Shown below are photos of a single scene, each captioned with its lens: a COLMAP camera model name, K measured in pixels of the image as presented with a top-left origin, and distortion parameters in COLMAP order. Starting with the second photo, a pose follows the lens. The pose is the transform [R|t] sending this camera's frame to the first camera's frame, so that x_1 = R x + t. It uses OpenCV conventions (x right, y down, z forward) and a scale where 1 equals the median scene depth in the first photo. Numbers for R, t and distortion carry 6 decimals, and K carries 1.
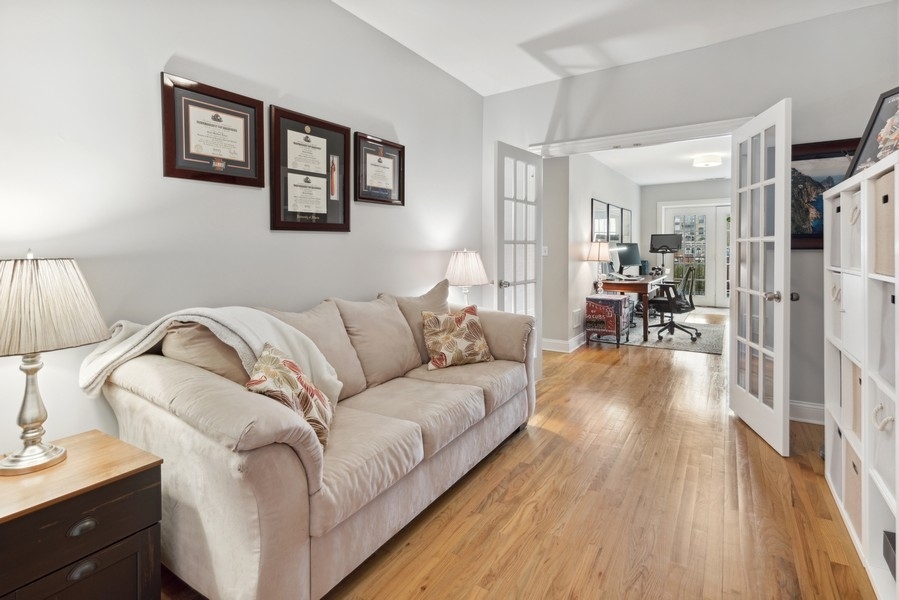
lens RADIAL K [[440.8, 0, 449.8], [0, 440.8, 247.3], [0, 0, 1]] dist [0.010324, -0.000056]
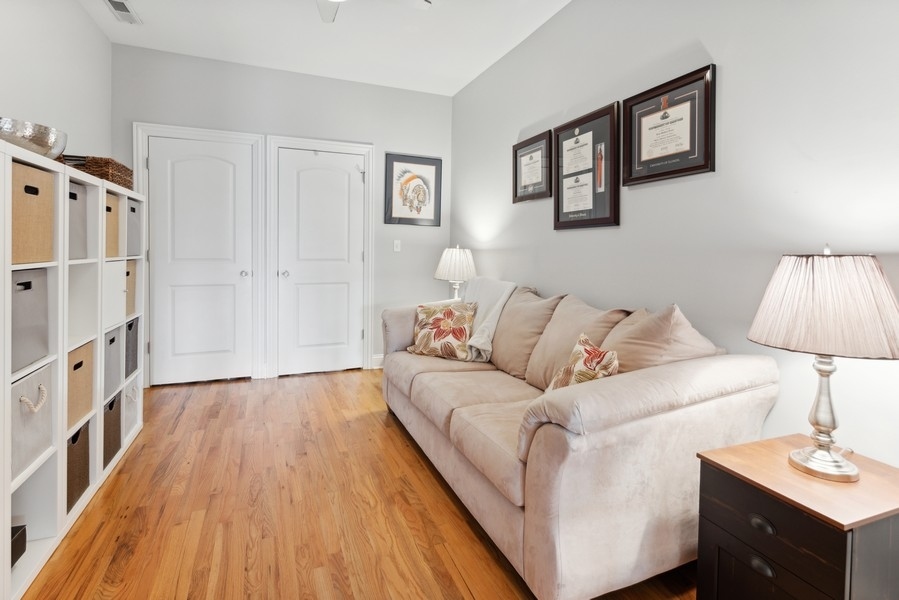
lens RADIAL K [[440.8, 0, 449.8], [0, 440.8, 247.3], [0, 0, 1]] dist [0.010324, -0.000056]
pose [[-0.571451, 0.005343, -0.820619, 0.722190], [-0.001453, 0.999971, 0.007523, 0.000396], [0.820635, 0.005491, -0.571427, 1.370849]]
